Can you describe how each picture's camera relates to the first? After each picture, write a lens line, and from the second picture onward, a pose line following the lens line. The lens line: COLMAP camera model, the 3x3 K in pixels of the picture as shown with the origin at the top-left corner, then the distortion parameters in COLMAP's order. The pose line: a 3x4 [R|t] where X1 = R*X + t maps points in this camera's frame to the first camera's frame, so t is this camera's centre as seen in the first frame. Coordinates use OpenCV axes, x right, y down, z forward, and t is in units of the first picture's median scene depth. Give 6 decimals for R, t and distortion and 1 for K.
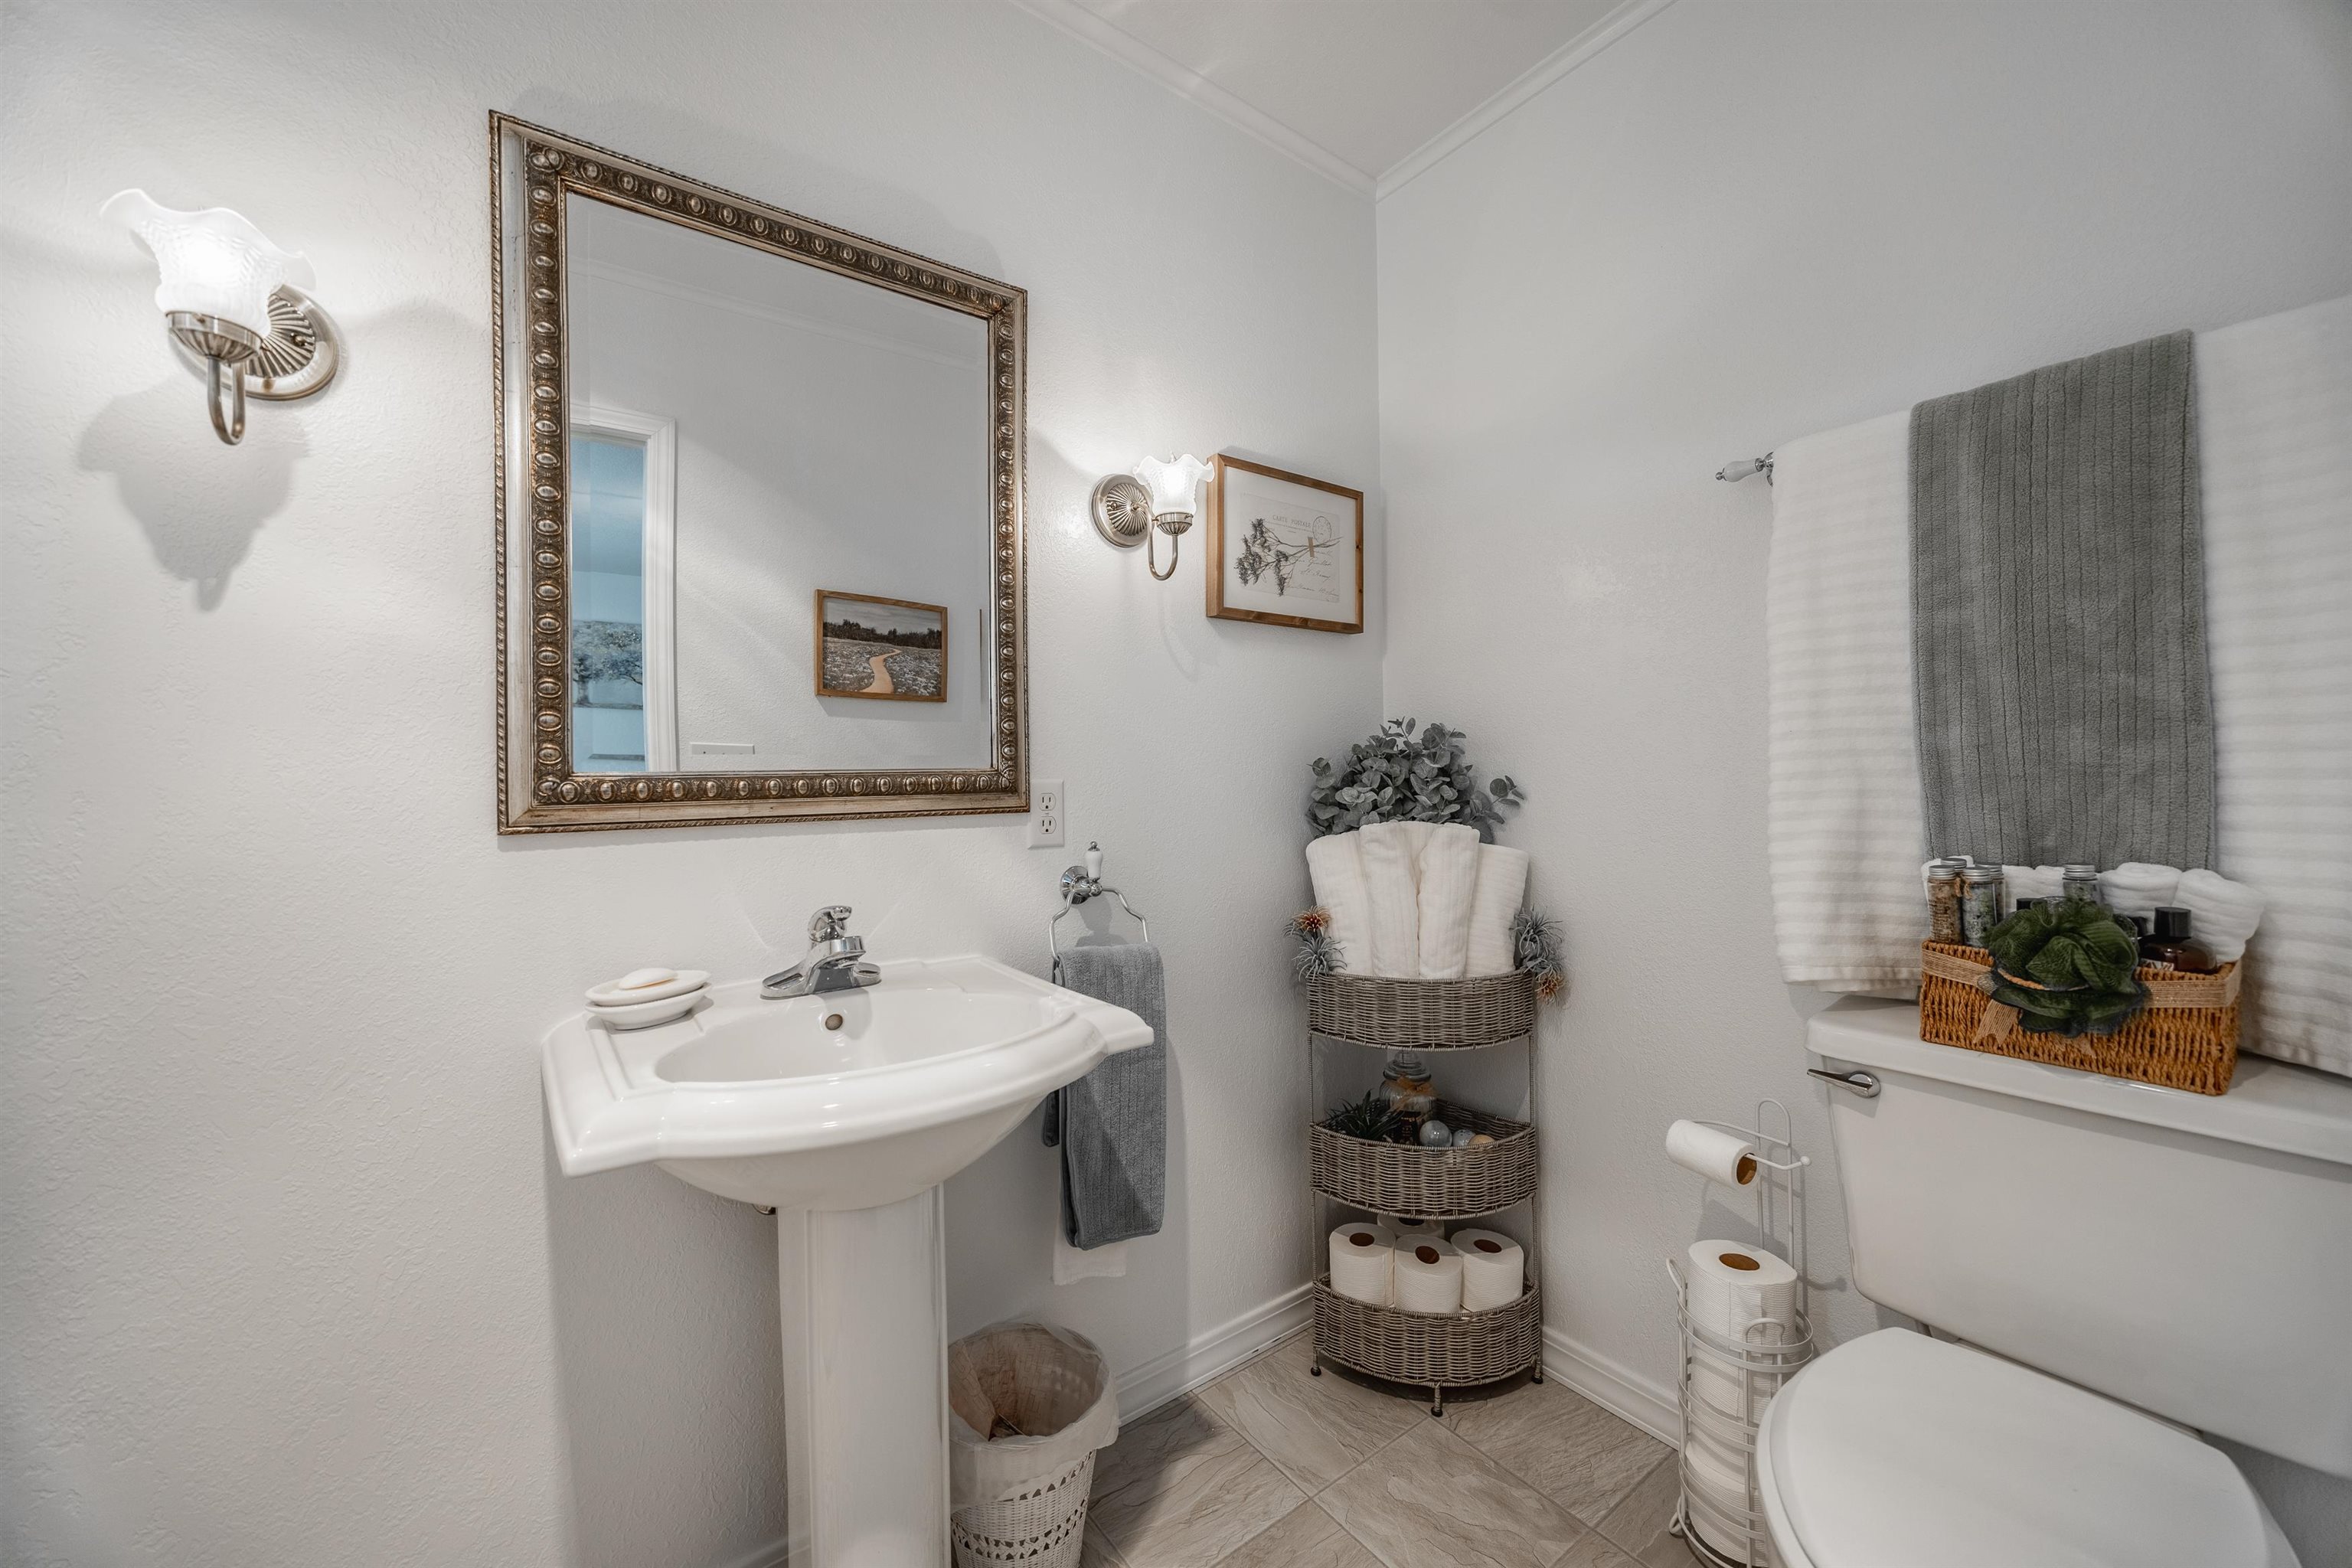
lens RADIAL K [[893.4, 0, 1174.0], [0, 893.4, 777.7], [0, 0, 1]] dist [-0.004355, 0.000208]
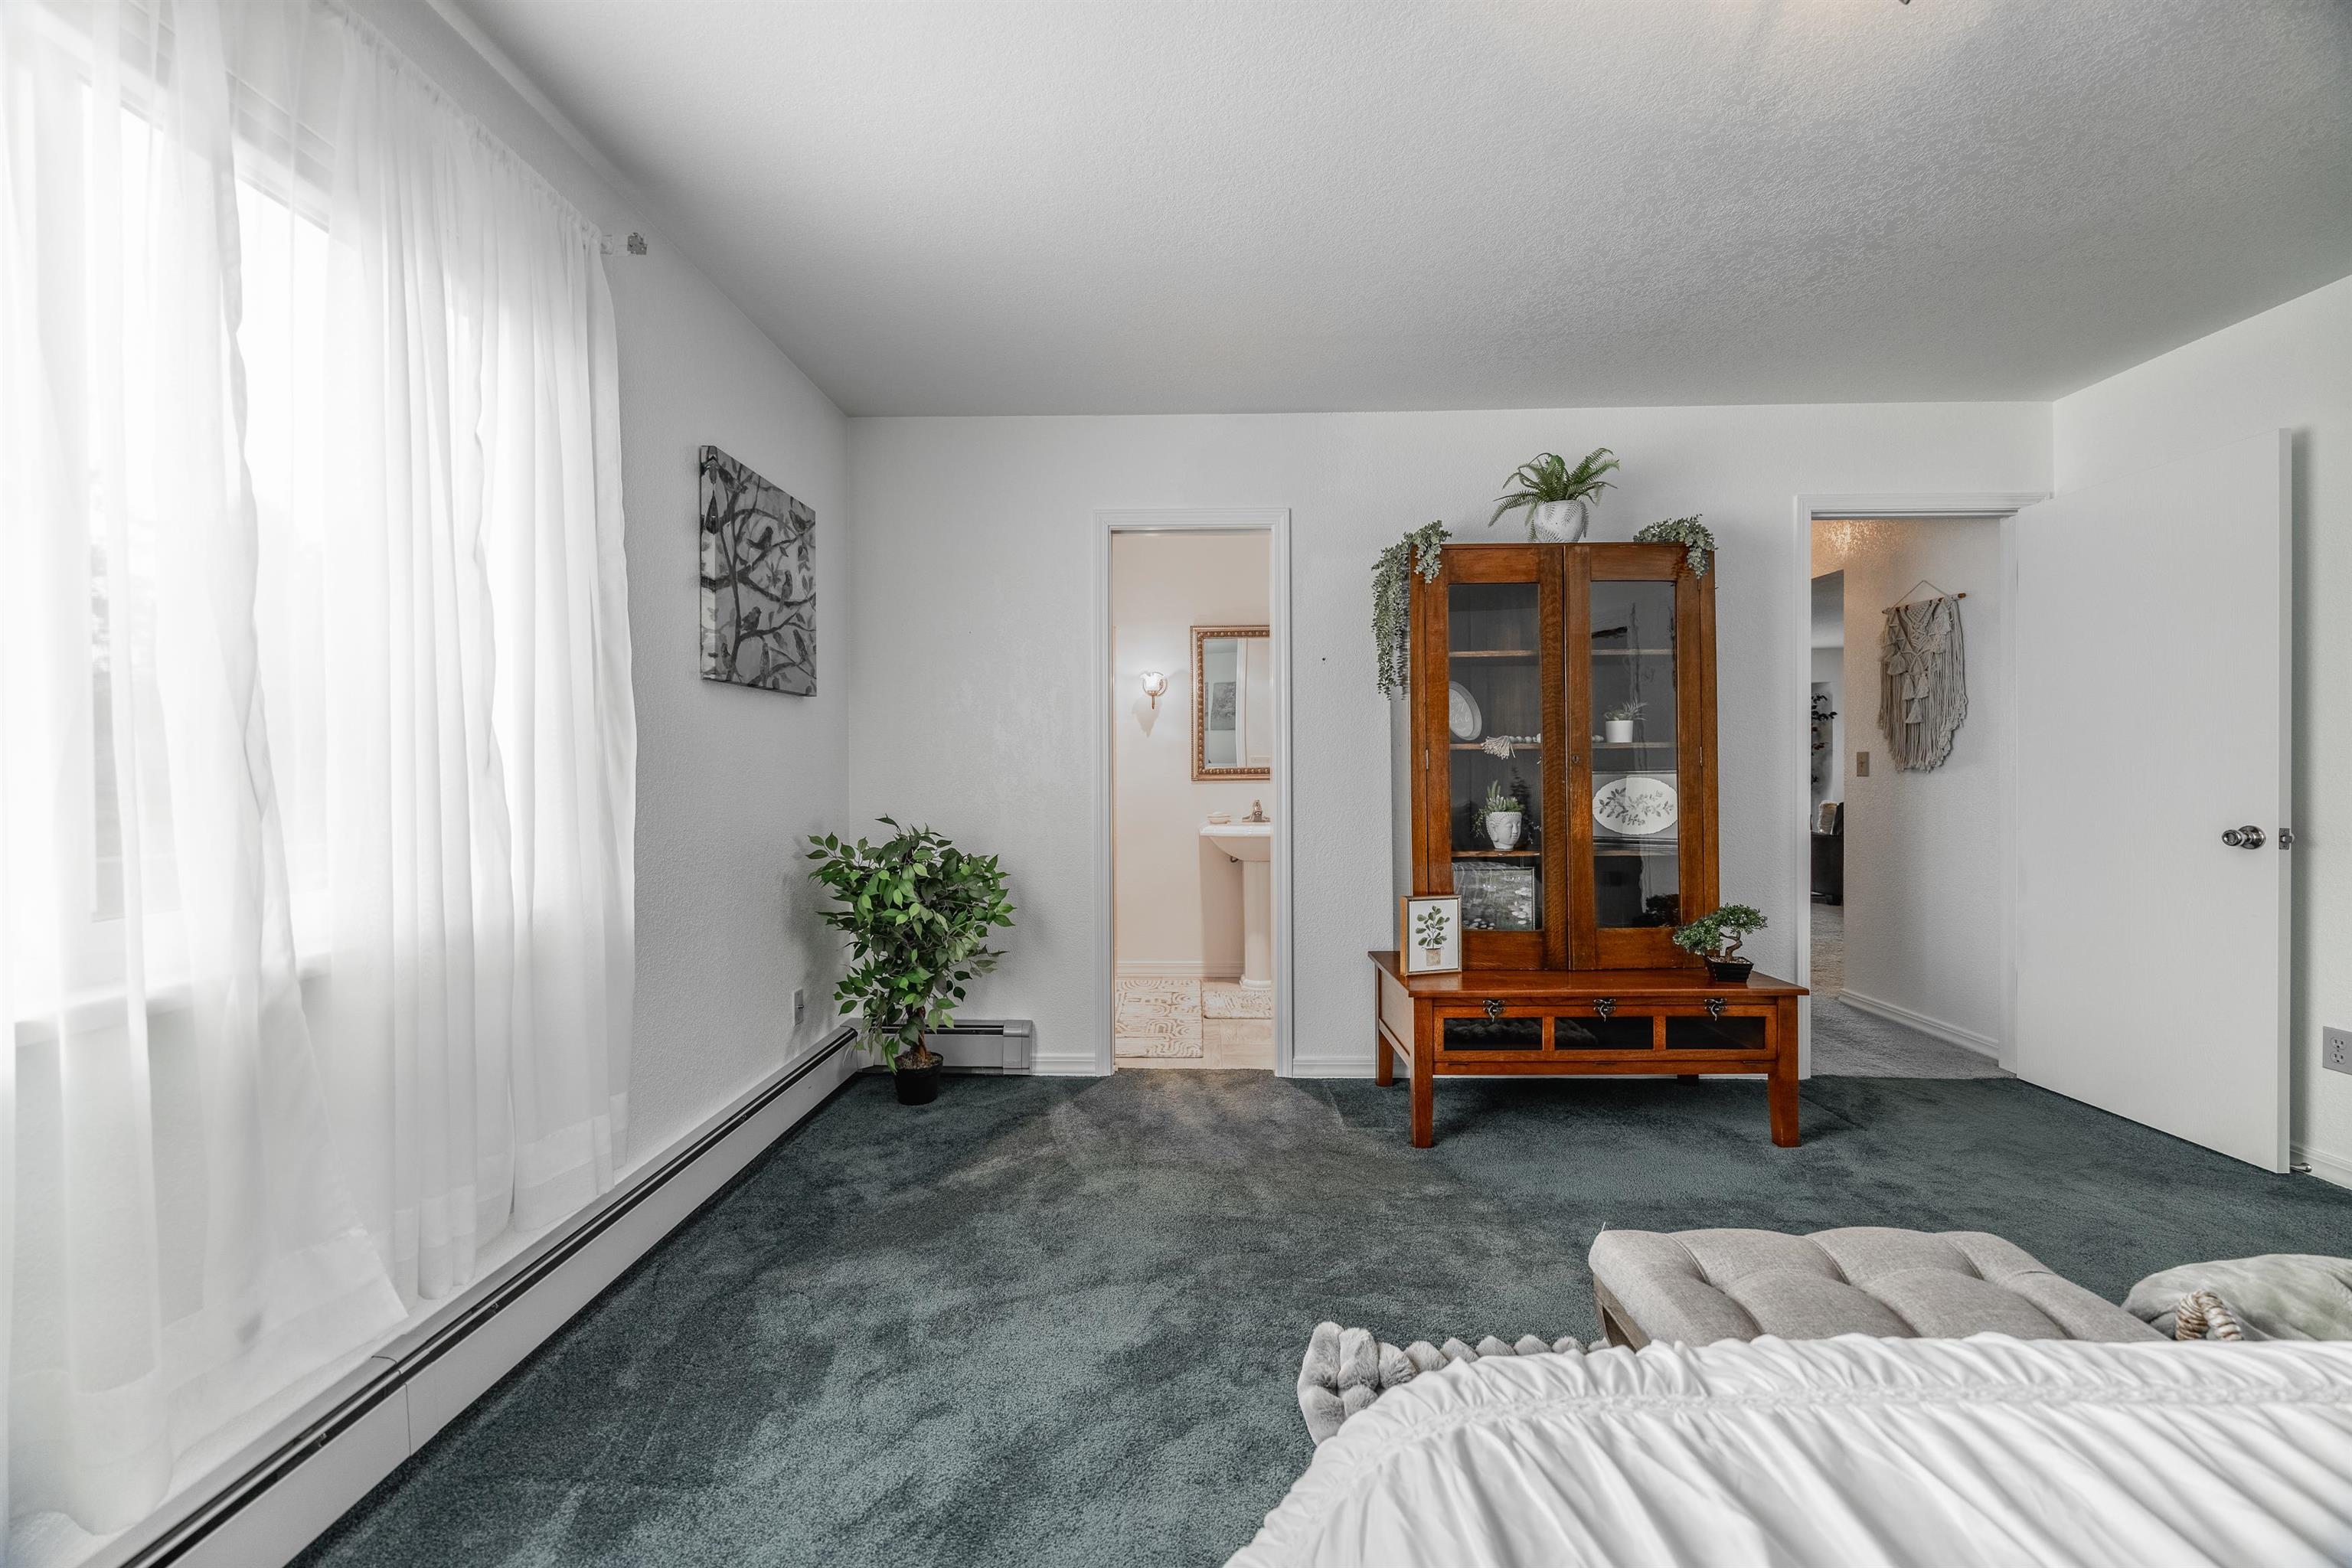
lens RADIAL K [[893.4, 0, 1174.0], [0, 893.4, 777.7], [0, 0, 1]] dist [-0.004355, 0.000208]
pose [[0.804131, 0.003751, -0.594440, 1.820005], [0.001154, 0.999968, 0.007871, 0.007673], [0.594451, -0.007015, 0.804102, -2.633284]]
